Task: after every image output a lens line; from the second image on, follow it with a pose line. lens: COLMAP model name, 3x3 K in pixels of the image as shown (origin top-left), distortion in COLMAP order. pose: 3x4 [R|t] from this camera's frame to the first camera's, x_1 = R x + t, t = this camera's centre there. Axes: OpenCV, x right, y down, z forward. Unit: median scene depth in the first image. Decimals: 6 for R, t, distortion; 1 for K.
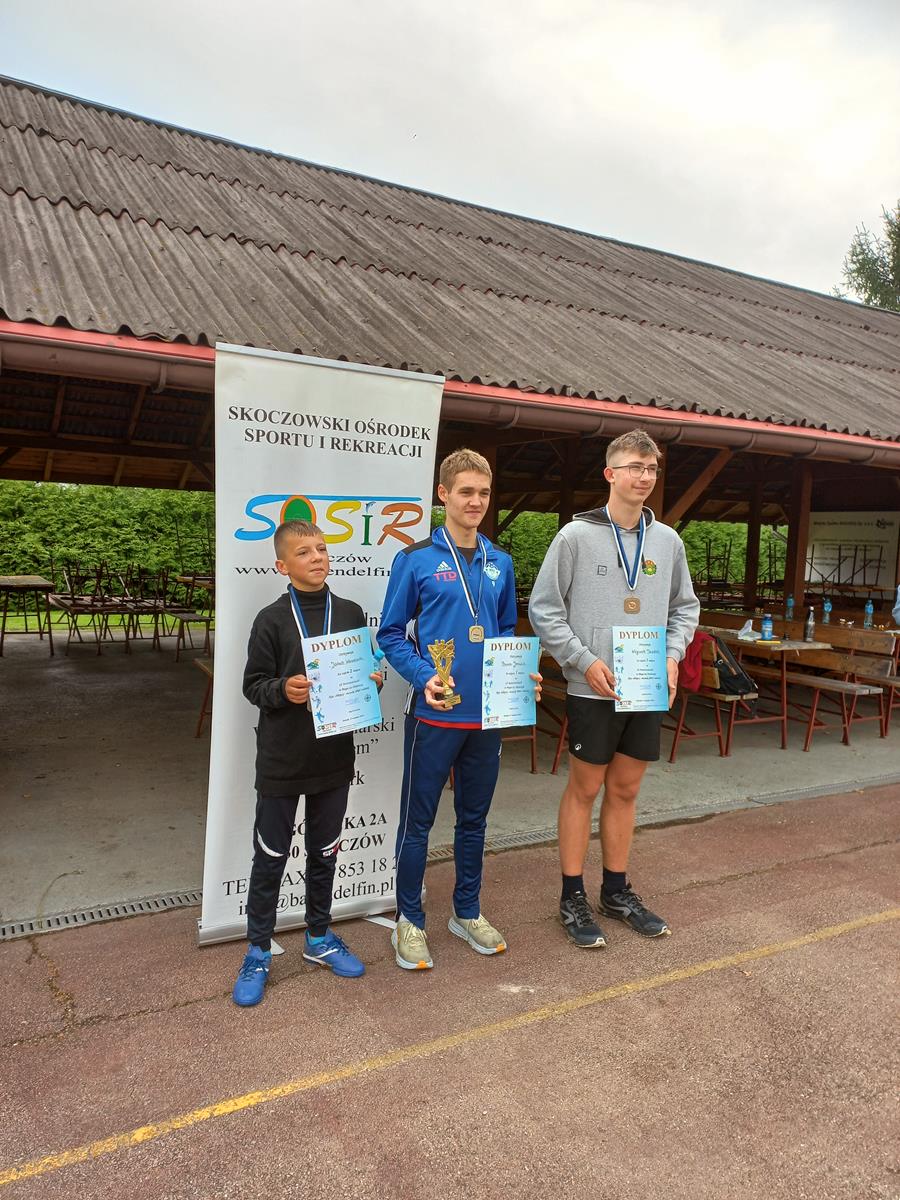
lens RADIAL K [[861.5, 0, 450.0], [0, 861.5, 600.0], [0, 0, 1]] dist [0.081594, -0.059984]
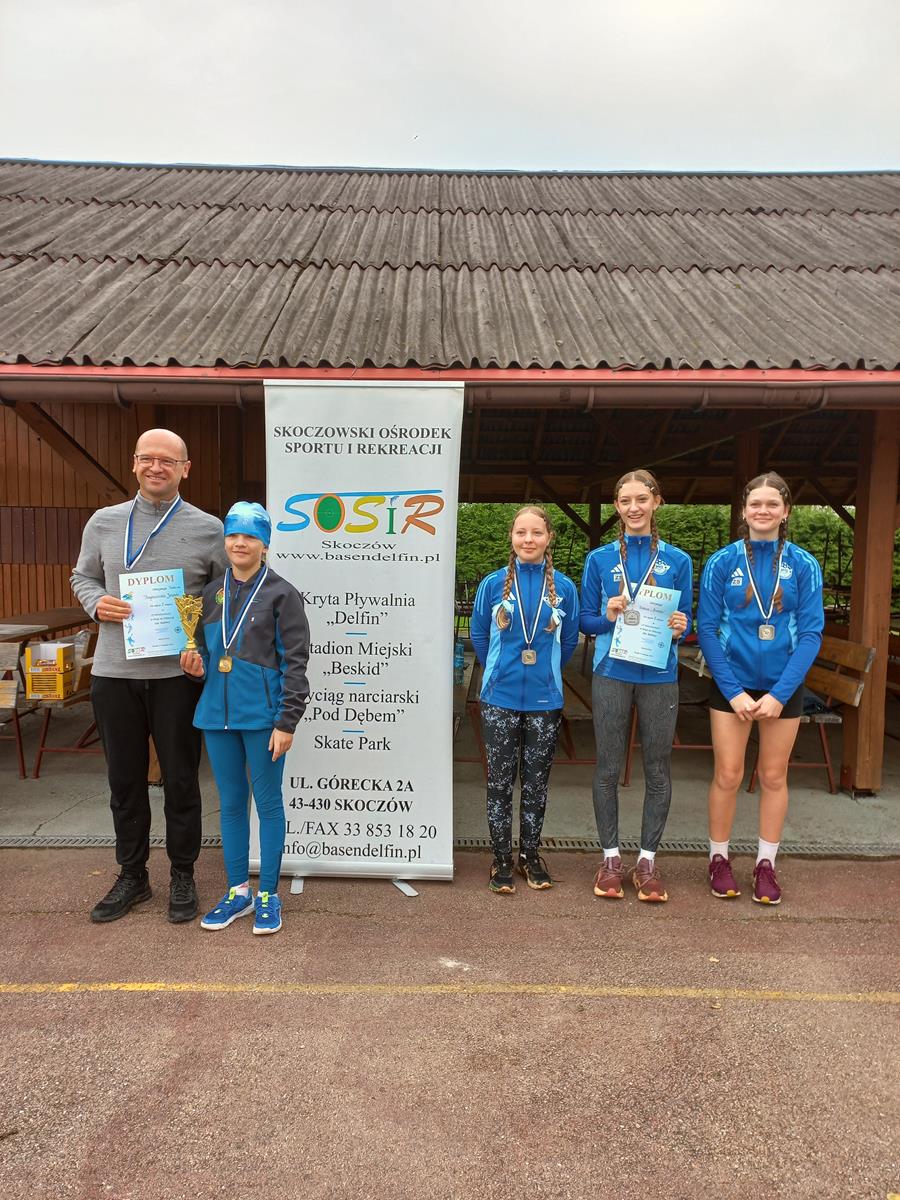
lens RADIAL K [[851.8, 0, 433.7], [0, 851.8, 609.5], [0, 0, 1]] dist [0.064038, -0.068687]
pose [[0.873466, 0.013617, -0.486694, 0.279668], [-0.015916, 0.999873, -0.000588, 0.019195], [0.486624, 0.008260, 0.873572, 0.062868]]
